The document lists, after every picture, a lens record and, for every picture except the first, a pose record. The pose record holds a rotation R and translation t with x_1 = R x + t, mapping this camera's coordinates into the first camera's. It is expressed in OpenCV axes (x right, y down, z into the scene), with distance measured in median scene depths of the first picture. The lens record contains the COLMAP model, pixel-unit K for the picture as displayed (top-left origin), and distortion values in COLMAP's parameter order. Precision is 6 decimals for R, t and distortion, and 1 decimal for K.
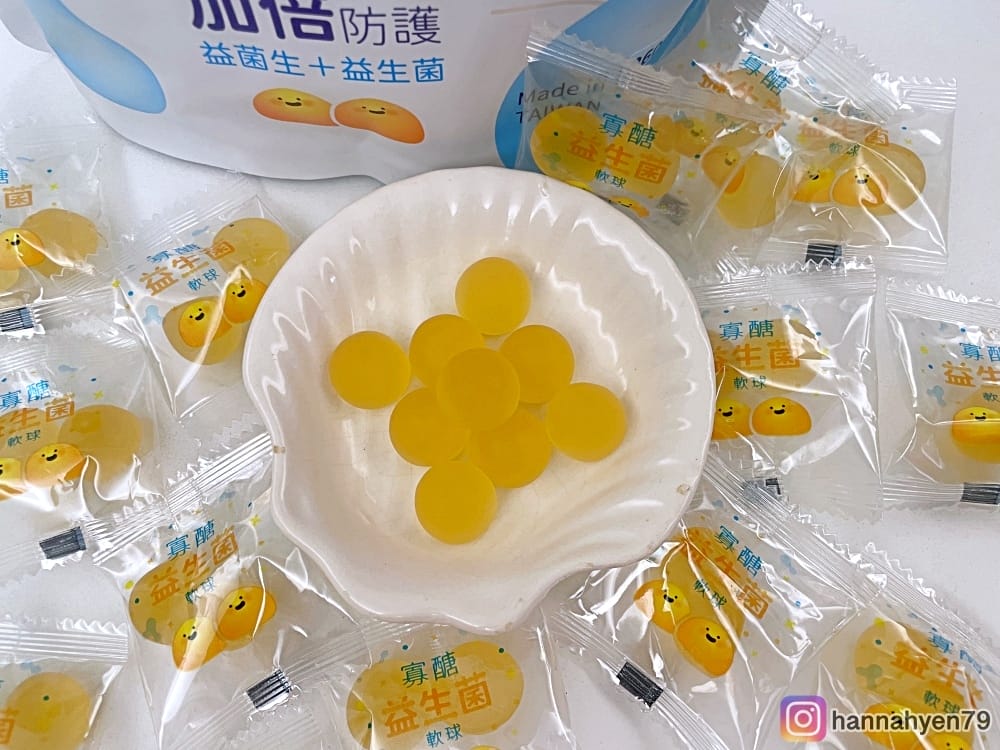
lens RADIAL K [[826.0, 0, 500.0], [0, 826.0, 375.0], [0, 0, 1]] dist [0.045041, -0.121900]
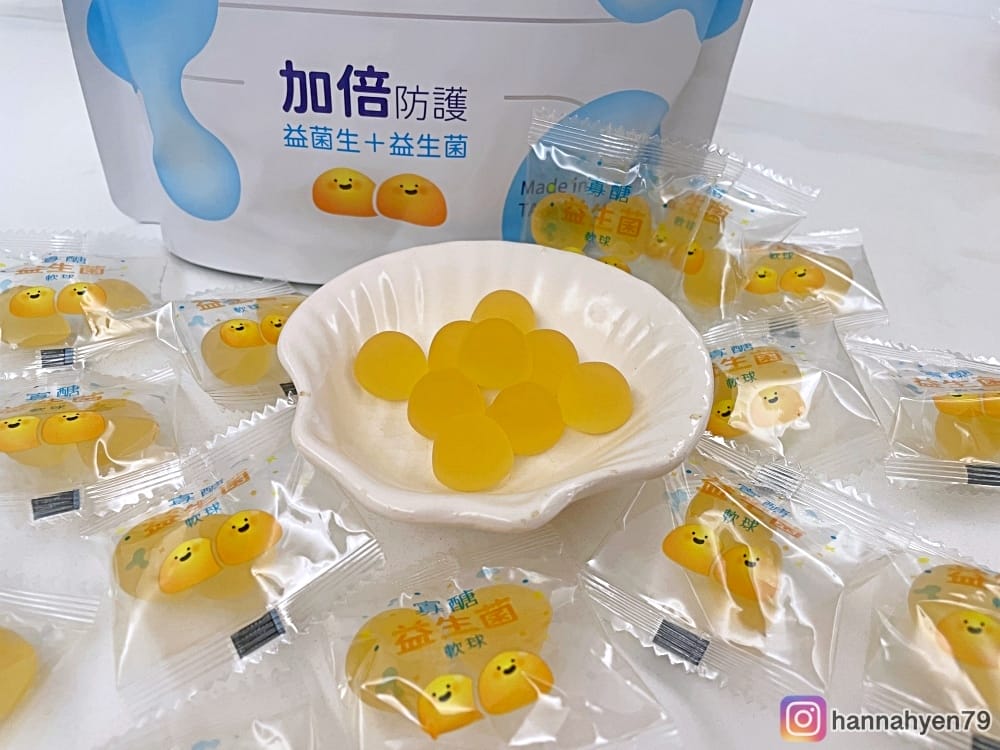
lens RADIAL K [[826.0, 0, 500.0], [0, 826.0, 375.0], [0, 0, 1]] dist [0.045041, -0.121900]
pose [[0.998999, 0.007944, 0.044023, -0.069606], [0.019318, 0.811015, -0.584707, 0.695859], [-0.040348, 0.584972, 0.810049, 0.136780]]
